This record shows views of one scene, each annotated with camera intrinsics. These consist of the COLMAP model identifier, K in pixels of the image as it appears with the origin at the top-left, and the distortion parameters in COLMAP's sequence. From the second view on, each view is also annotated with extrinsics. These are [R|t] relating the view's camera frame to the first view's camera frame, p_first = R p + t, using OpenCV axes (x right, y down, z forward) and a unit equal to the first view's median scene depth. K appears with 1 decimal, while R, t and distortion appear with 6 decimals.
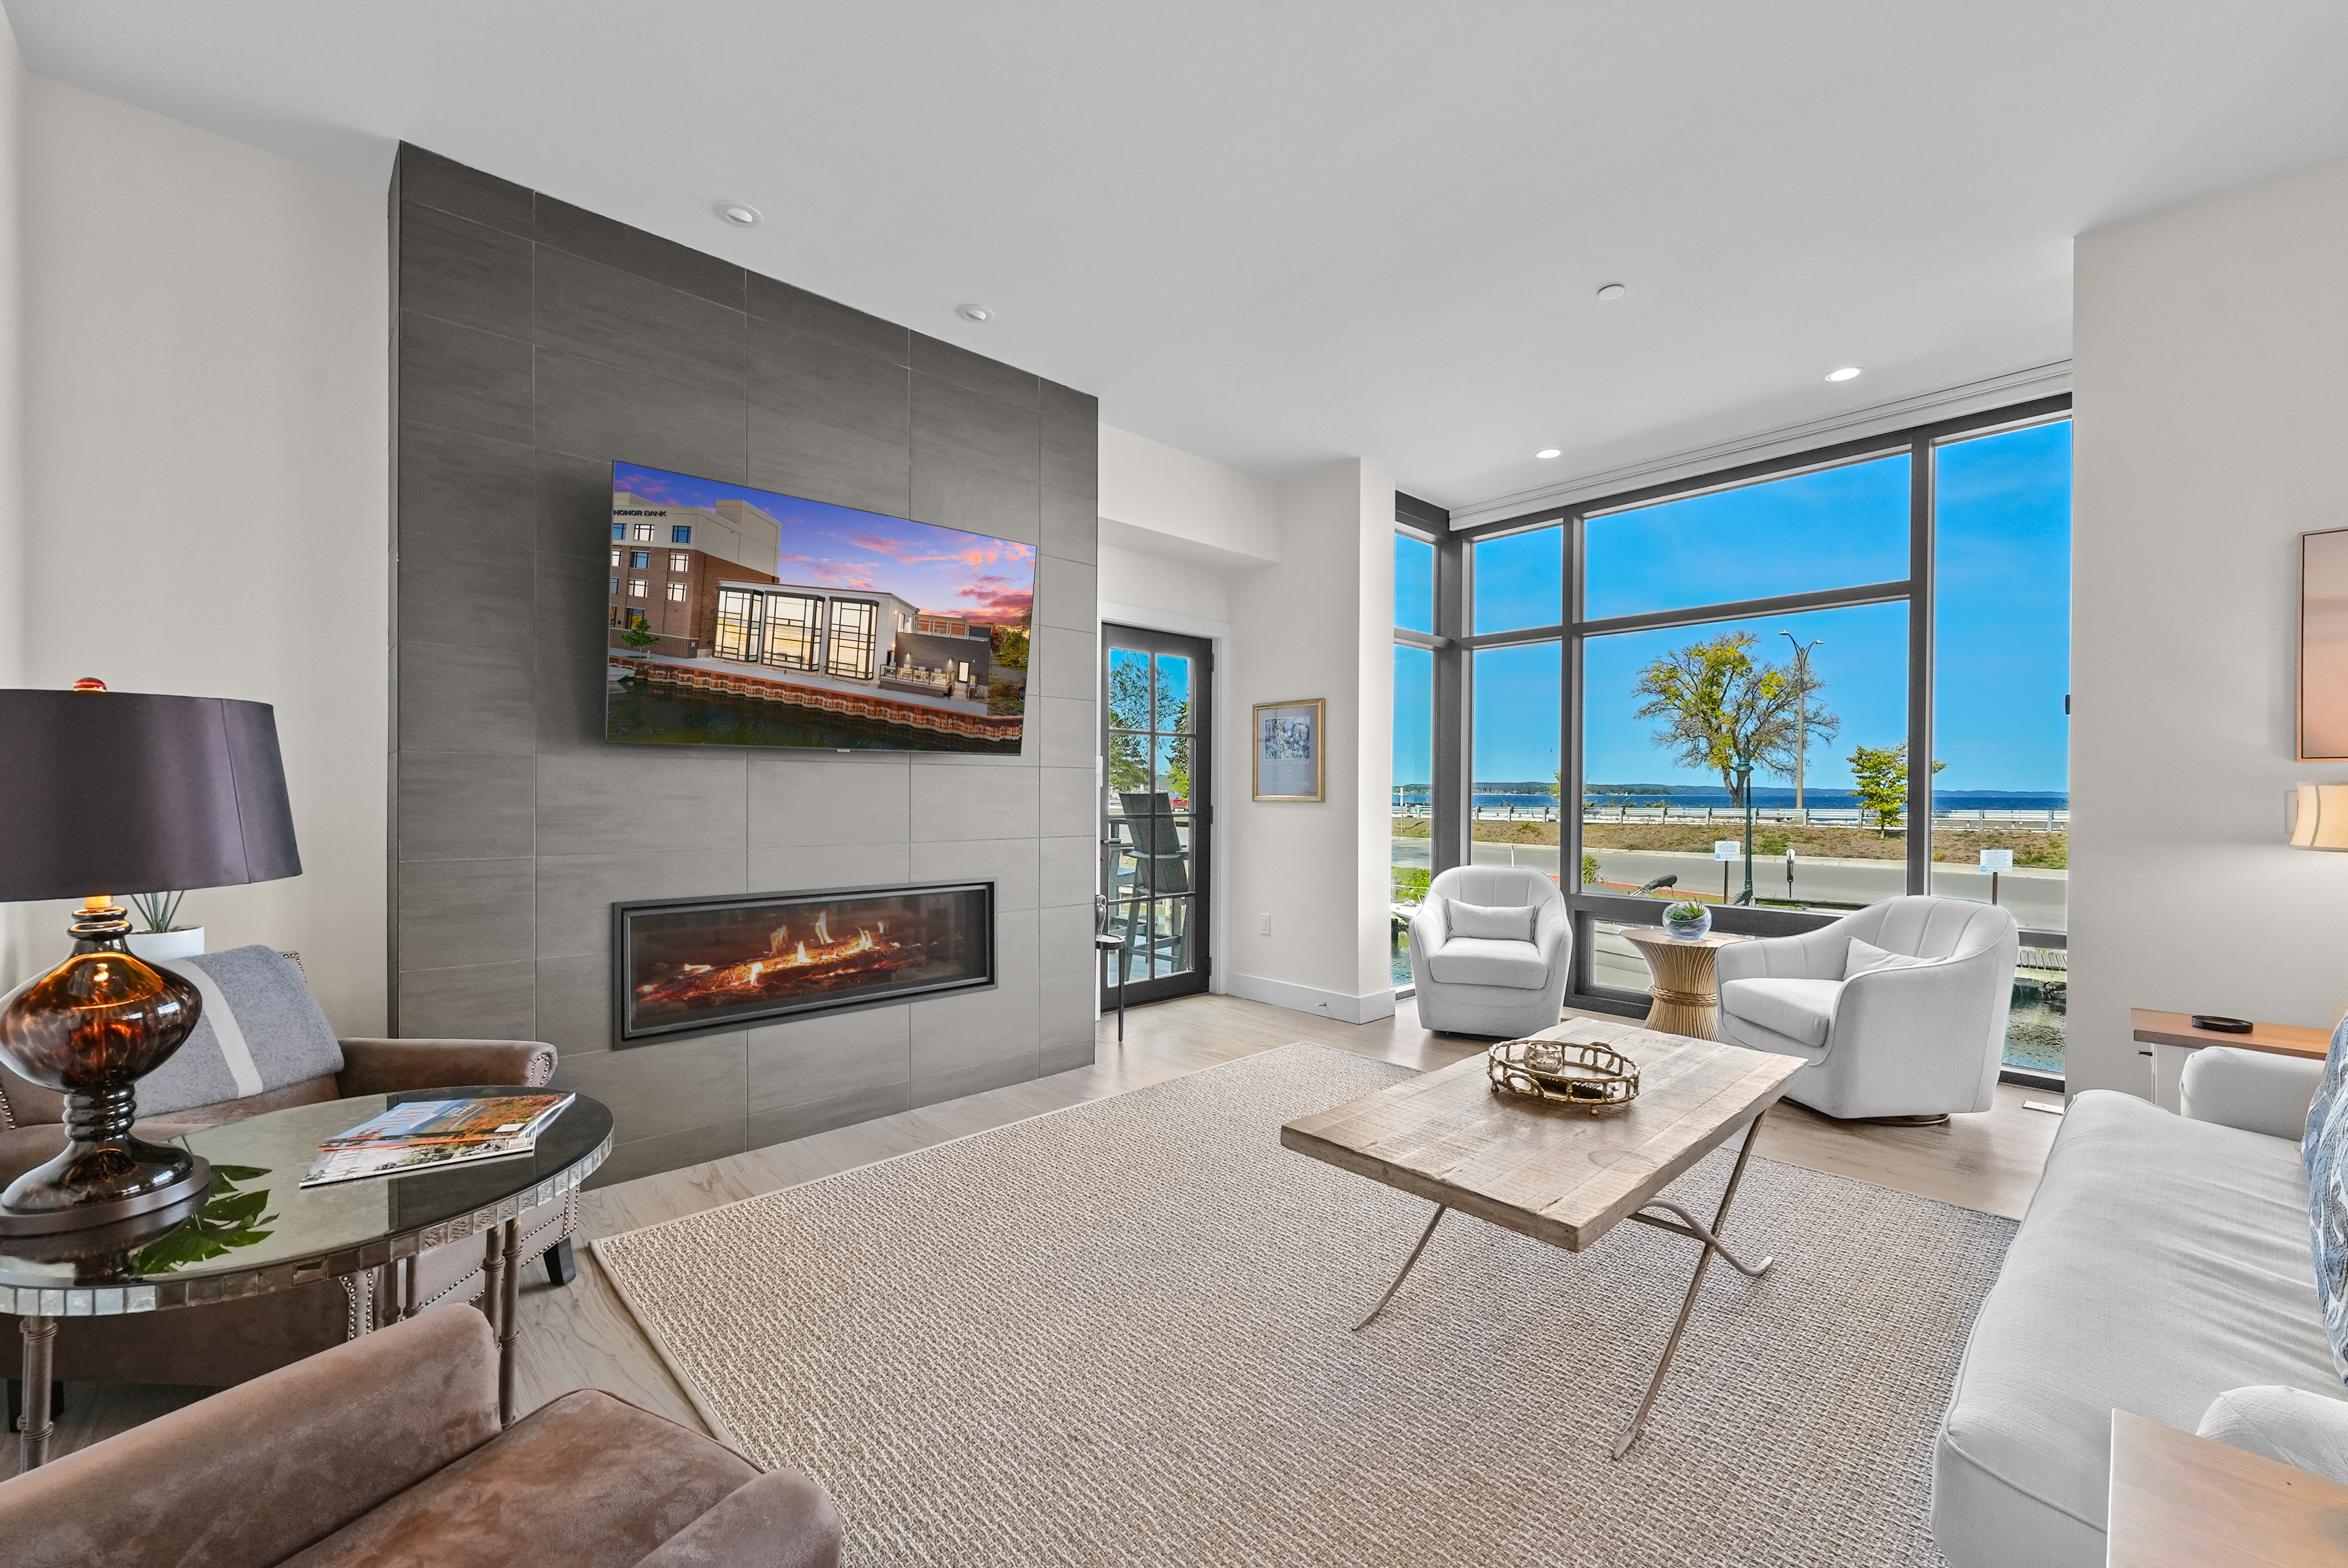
lens RADIAL K [[943.1, 0, 1171.2], [0, 943.1, 783.9], [0, 0, 1]] dist [0.005280, 0.000451]
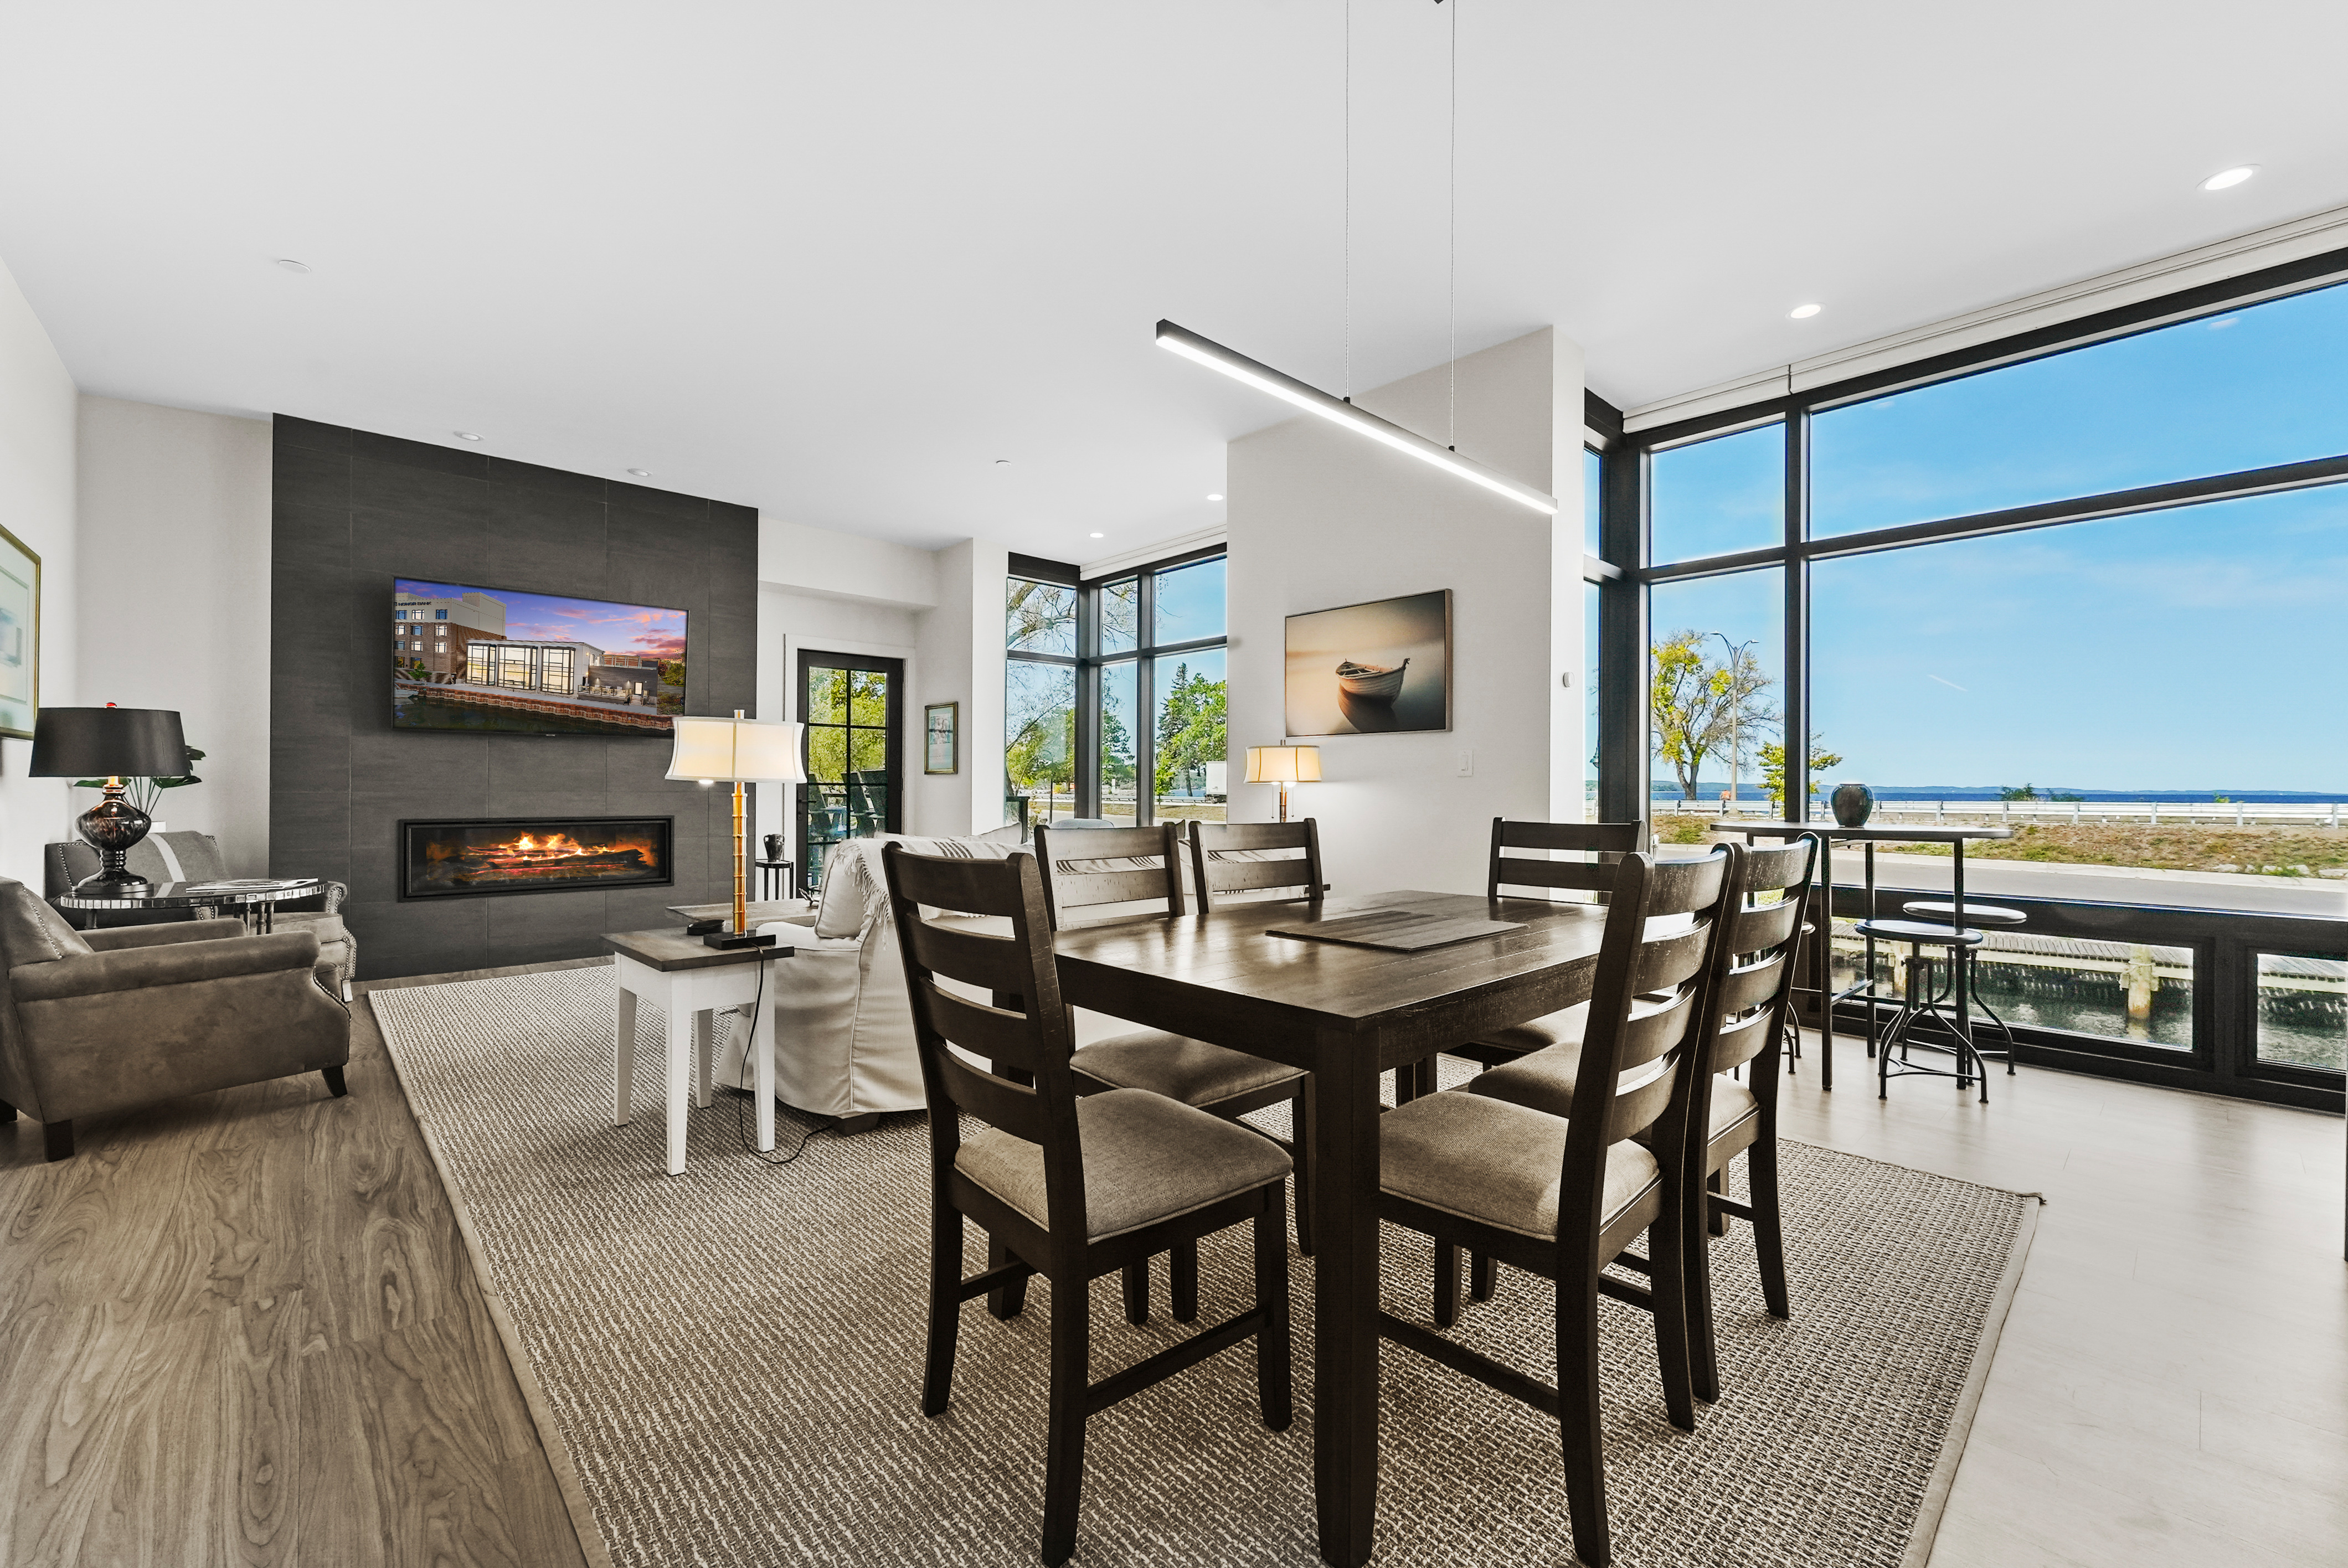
lens RADIAL K [[943.1, 0, 1150.6], [0, 943.1, 780.3], [0, 0, 1]] dist [0.005280, 0.000451]
pose [[0.999393, -0.000348, -0.034839, 0.751170], [0.000303, 0.999999, -0.001316, 0.044998], [0.034839, 0.001305, 0.999392, -0.634709]]
